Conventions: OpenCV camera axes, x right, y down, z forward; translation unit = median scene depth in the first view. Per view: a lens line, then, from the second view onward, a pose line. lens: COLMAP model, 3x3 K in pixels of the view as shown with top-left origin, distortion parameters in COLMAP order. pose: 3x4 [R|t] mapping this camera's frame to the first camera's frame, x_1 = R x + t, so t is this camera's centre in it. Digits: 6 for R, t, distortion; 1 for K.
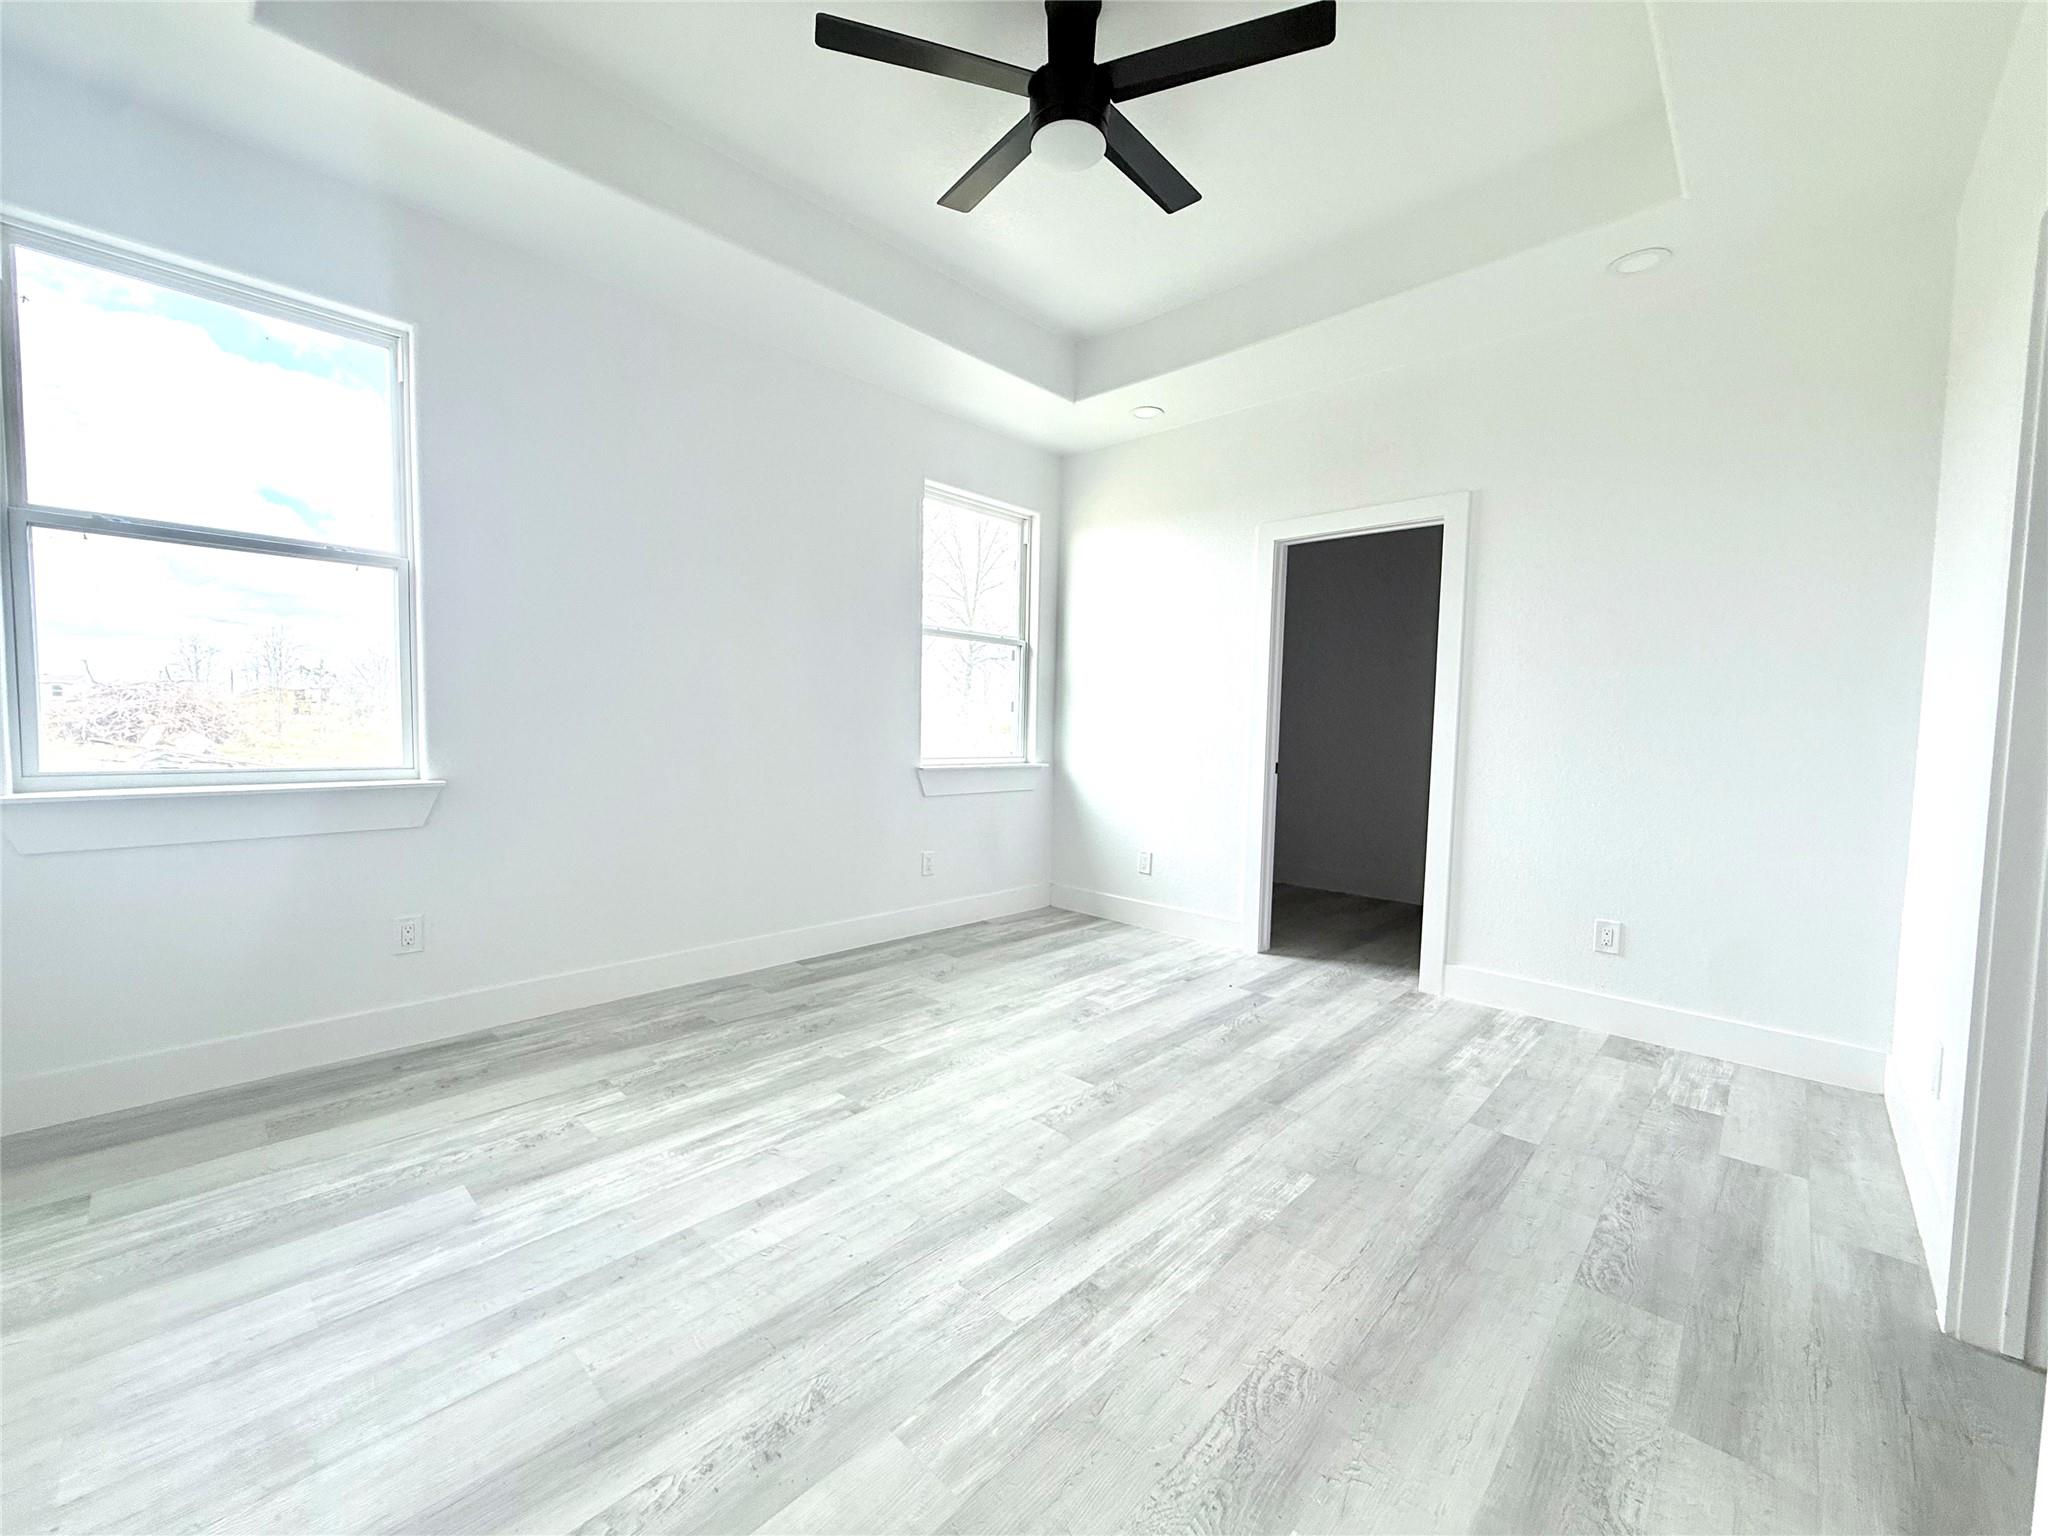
lens RADIAL K [[814.9, 0, 1017.7], [0, 814.9, 768.8], [0, 0, 1]] dist [0.001018, 0.000080]
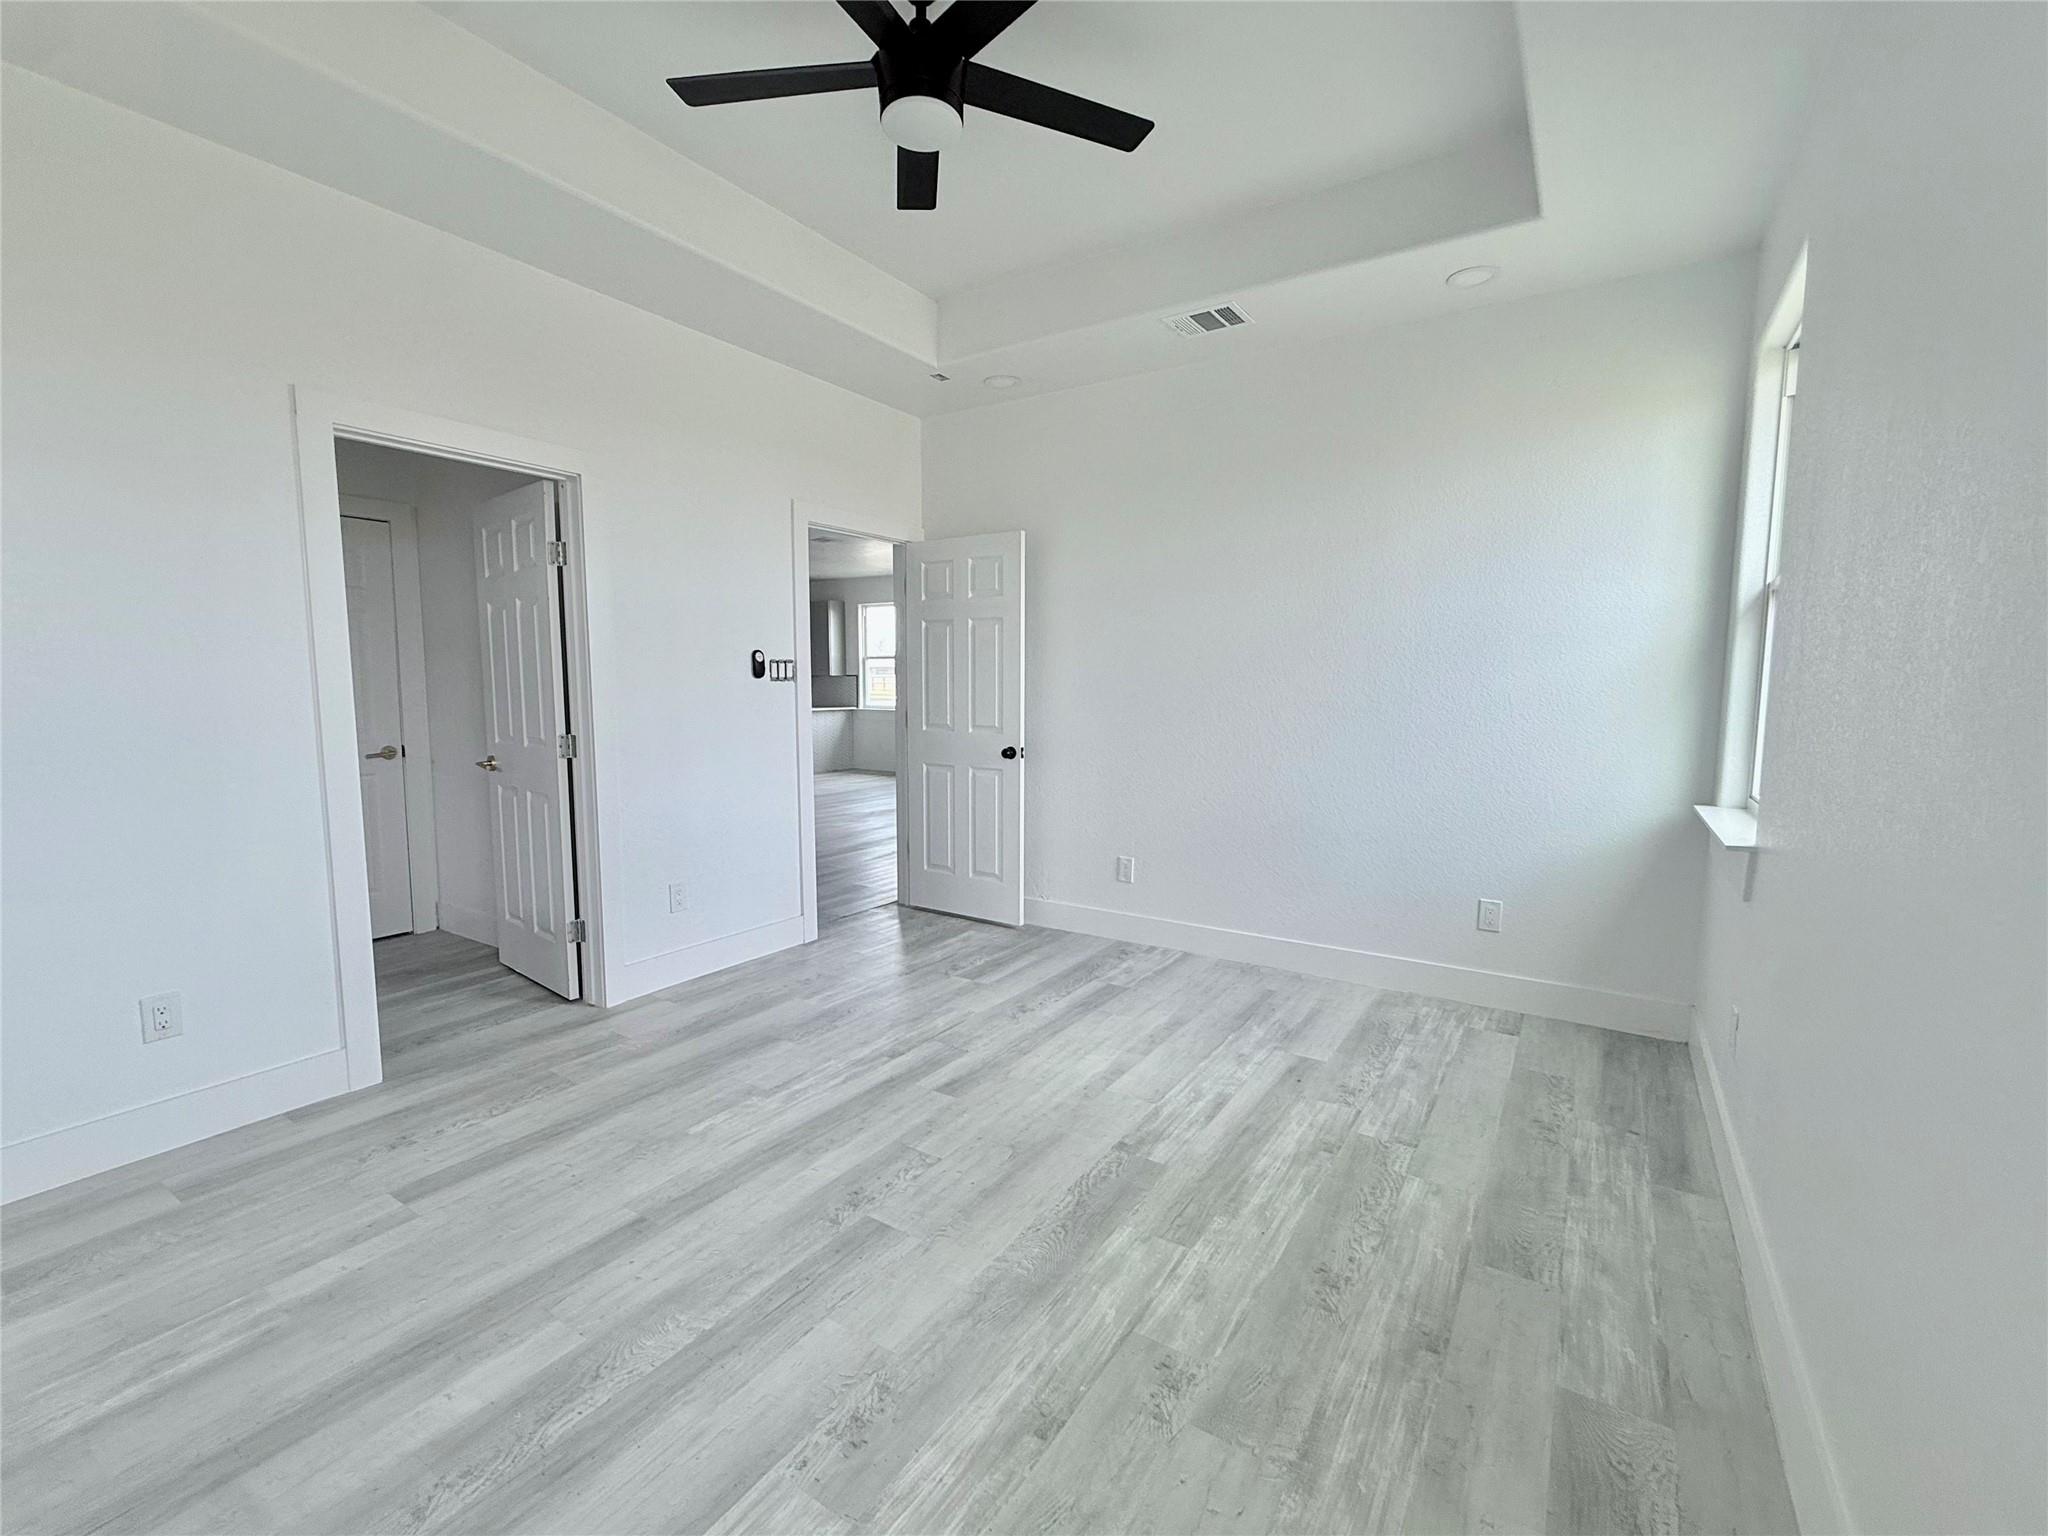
lens RADIAL K [[914.7, 0, 1025.0], [0, 914.7, 772.0], [0, 0, 1]] dist [0.001221, 0.000748]
pose [[-0.983124, -0.008099, -0.182759, 0.125675], [-0.036141, 0.987929, 0.150634, -0.190521], [0.179333, 0.154697, -0.971550, 2.069267]]
